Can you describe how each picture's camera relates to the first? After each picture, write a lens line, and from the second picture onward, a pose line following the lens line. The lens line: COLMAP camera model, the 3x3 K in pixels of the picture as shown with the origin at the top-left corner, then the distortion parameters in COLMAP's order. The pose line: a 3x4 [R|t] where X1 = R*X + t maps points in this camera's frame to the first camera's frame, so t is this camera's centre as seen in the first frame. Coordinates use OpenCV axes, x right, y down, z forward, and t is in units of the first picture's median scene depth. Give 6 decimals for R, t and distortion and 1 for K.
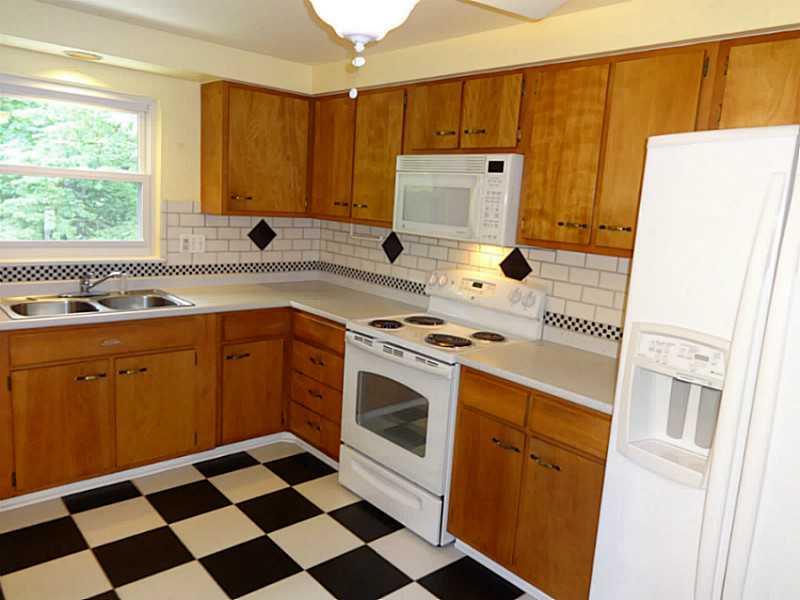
lens RADIAL K [[603.6, 0, 401.6], [0, 603.6, 299.9], [0, 0, 1]] dist [0.001909, -0.001030]
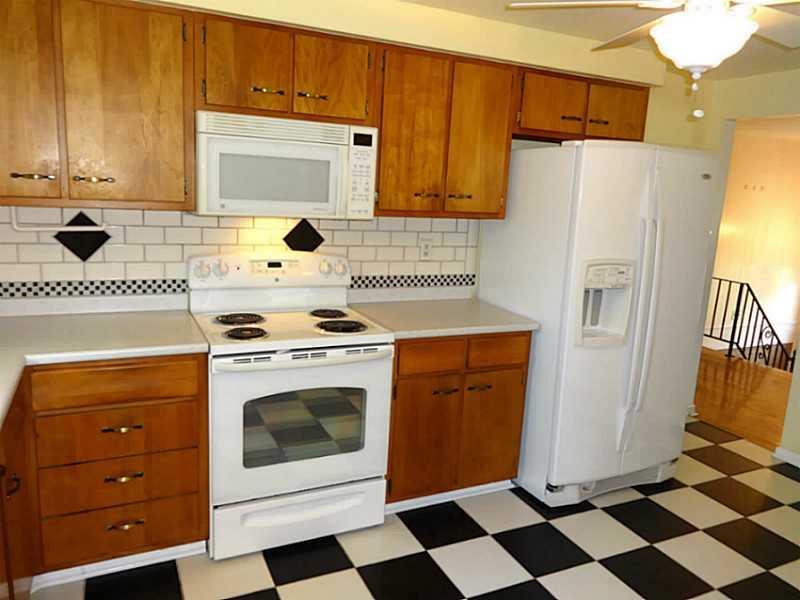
lens RADIAL K [[603.6, 0, 401.6], [0, 603.6, 299.9], [0, 0, 1]] dist [0.001909, -0.001030]
pose [[0.273942, -0.232959, 0.933105, -0.672329], [0.124769, 0.970629, 0.205698, -0.134761], [-0.953619, 0.060073, 0.294962, 0.554112]]
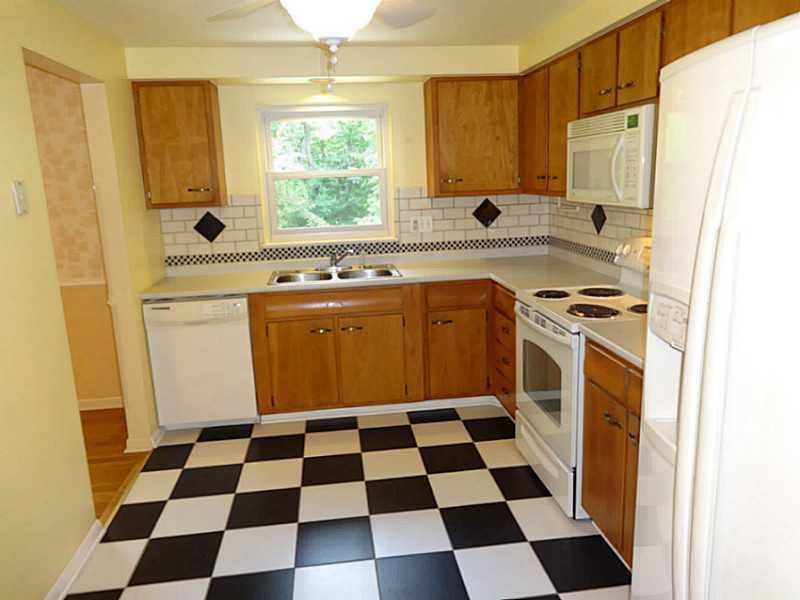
lens RADIAL K [[603.6, 0, 401.6], [0, 603.6, 299.9], [0, 0, 1]] dist [0.001909, -0.001030]
pose [[0.821761, 0.020424, -0.569466, 0.329630], [-0.005253, 0.999587, 0.028270, 0.021779], [0.569807, -0.020239, 0.821529, 0.034651]]
